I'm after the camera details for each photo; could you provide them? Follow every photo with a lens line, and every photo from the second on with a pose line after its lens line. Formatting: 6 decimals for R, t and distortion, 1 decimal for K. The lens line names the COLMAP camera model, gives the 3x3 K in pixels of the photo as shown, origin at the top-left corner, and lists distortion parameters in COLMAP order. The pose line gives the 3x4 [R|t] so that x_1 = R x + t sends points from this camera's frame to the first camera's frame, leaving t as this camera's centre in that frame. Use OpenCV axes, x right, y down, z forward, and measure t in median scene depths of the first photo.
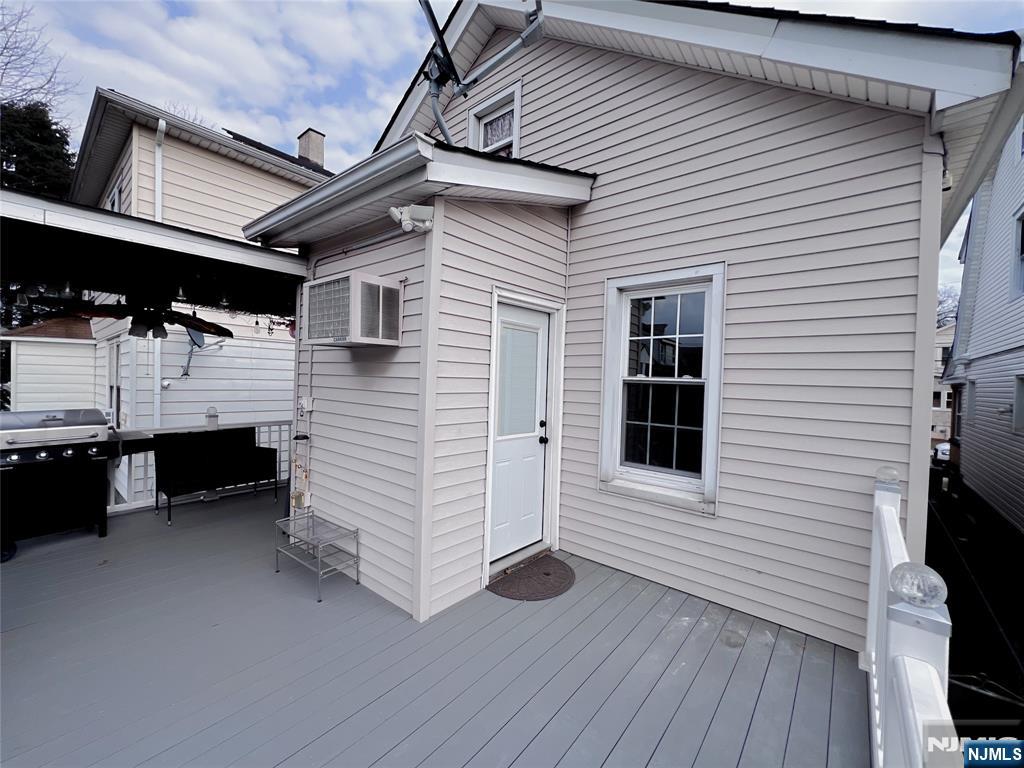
lens RADIAL K [[413.9, 0, 512.0], [0, 413.9, 384.0], [0, 0, 1]] dist [0.002377, 0.000310]
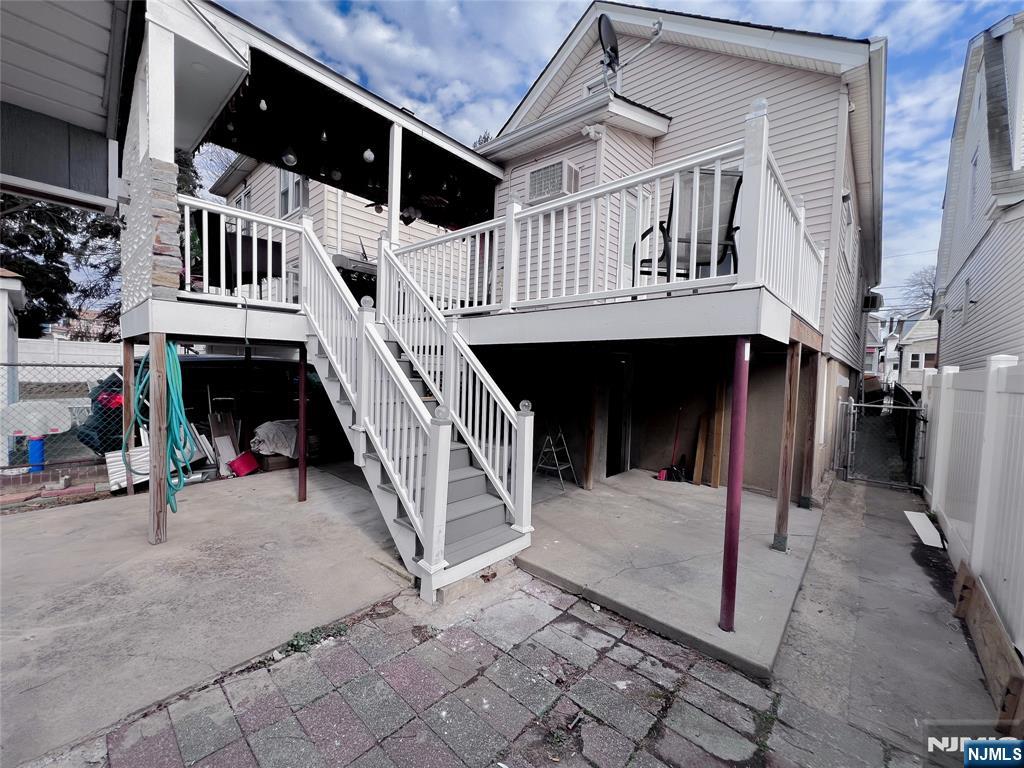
lens RADIAL K [[406.9, 0, 502.6], [0, 406.9, 386.6], [0, 0, 1]] dist [0.005878, 0.000319]
pose [[0.999342, 0.009839, -0.034916, -0.354371], [-0.008858, 0.999565, 0.028142, 0.479377], [0.035178, -0.027814, 0.998994, -0.643158]]
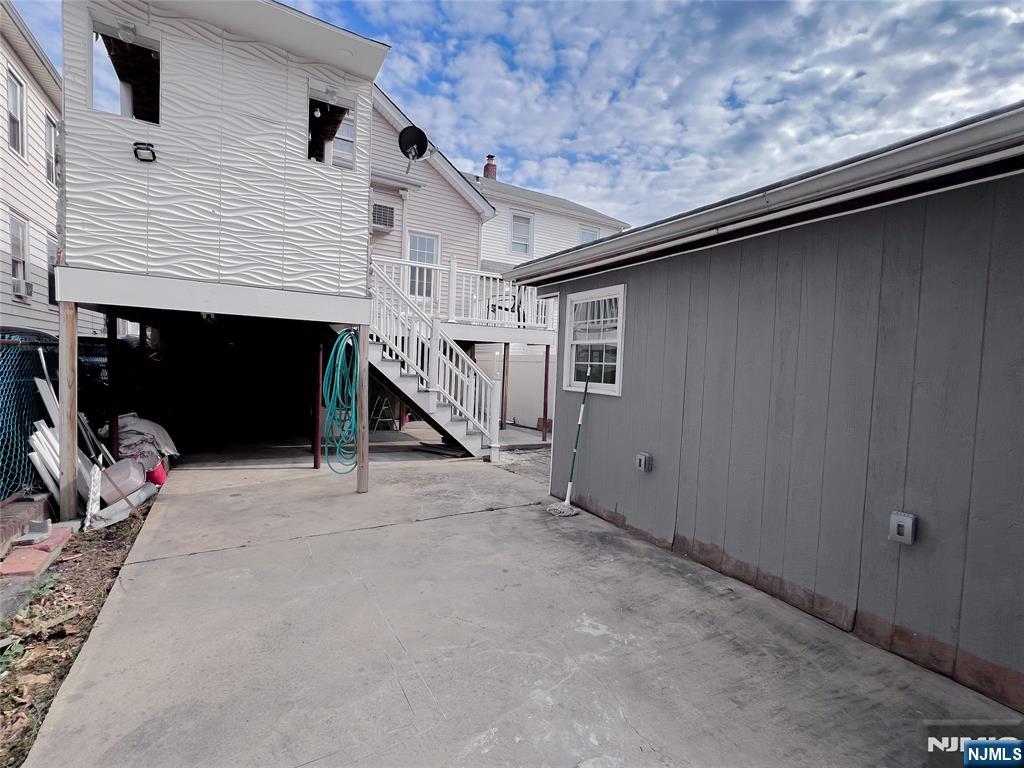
lens RADIAL K [[473.2, 0, 512.0], [0, 473.2, 384.0], [0, 0, 1]] dist [-0.000917, -0.000008]
pose [[0.330895, -0.049569, 0.942365, -2.006651], [-0.022321, 0.997929, 0.060329, 0.467976], [-0.943404, -0.040998, 0.329103, -0.597412]]
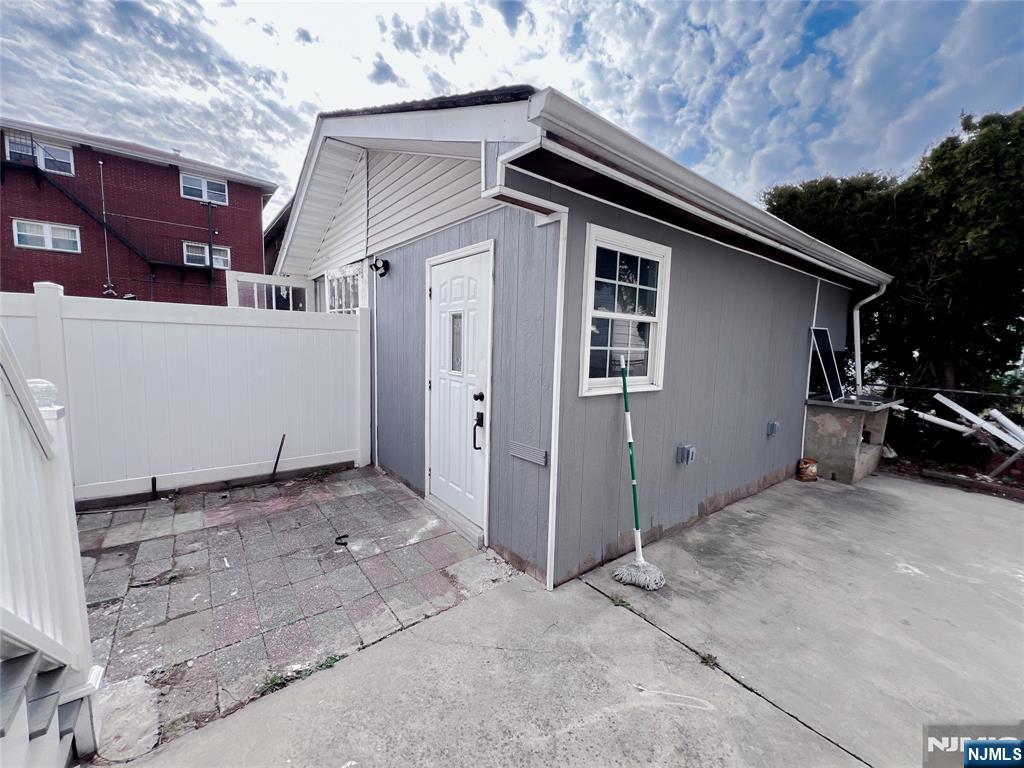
lens RADIAL K [[410.1, 0, 514.6], [0, 410.1, 384.9], [0, 0, 1]] dist [-0.000929, 0.000108]
pose [[-0.980277, -0.075347, 0.182700, -0.889793], [-0.054641, 0.991764, 0.115839, 0.473284], [-0.189924, 0.103571, -0.976321, 0.232418]]
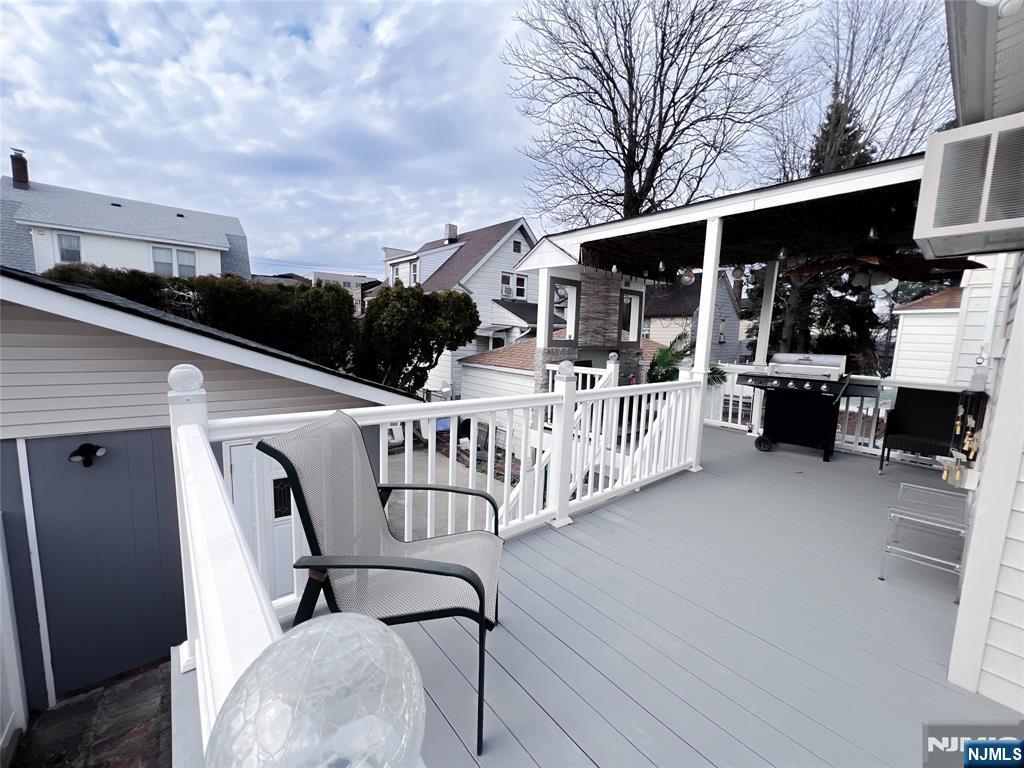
lens RADIAL K [[410.1, 0, 514.6], [0, 410.1, 384.9], [0, 0, 1]] dist [-0.000929, 0.000108]
pose [[-0.164277, 0.093054, -0.982015, 0.261226], [-0.052581, 0.993299, 0.102919, 0.065713], [0.985012, 0.068542, -0.158283, 0.253212]]
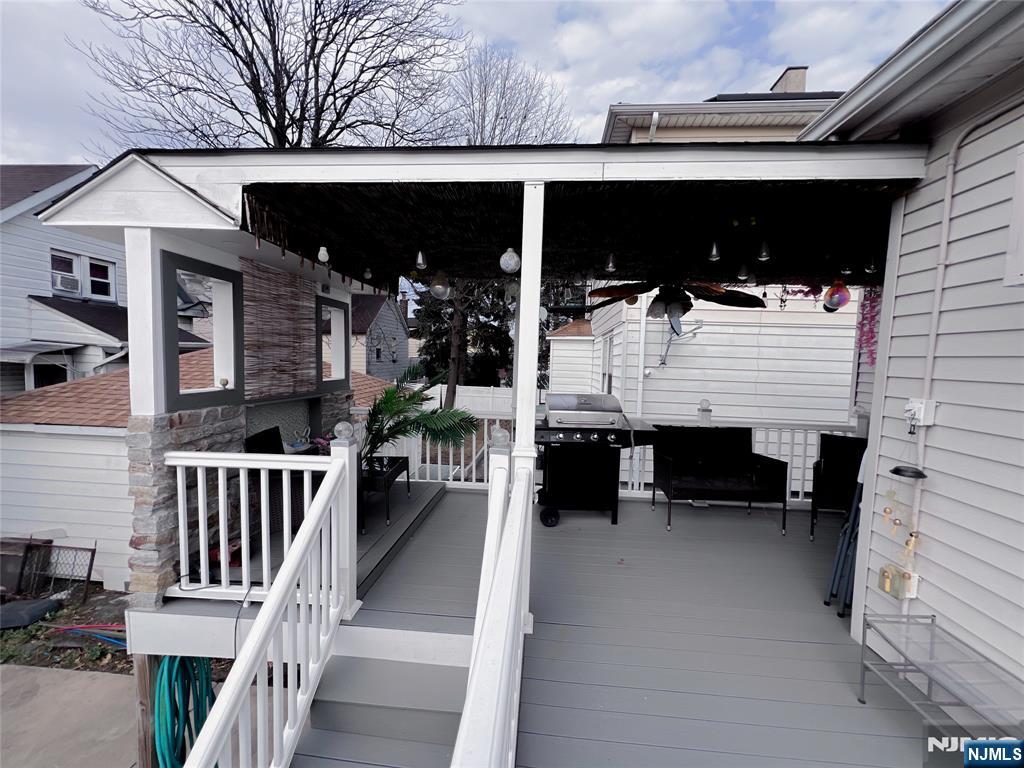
lens RADIAL K [[410.1, 0, 514.6], [0, 410.1, 384.9], [0, 0, 1]] dist [-0.000929, 0.000108]
pose [[0.579416, 0.043176, -0.813888, -0.297016], [-0.025902, 0.999067, 0.034560, 0.006501], [0.814620, 0.001057, 0.579993, 0.206506]]
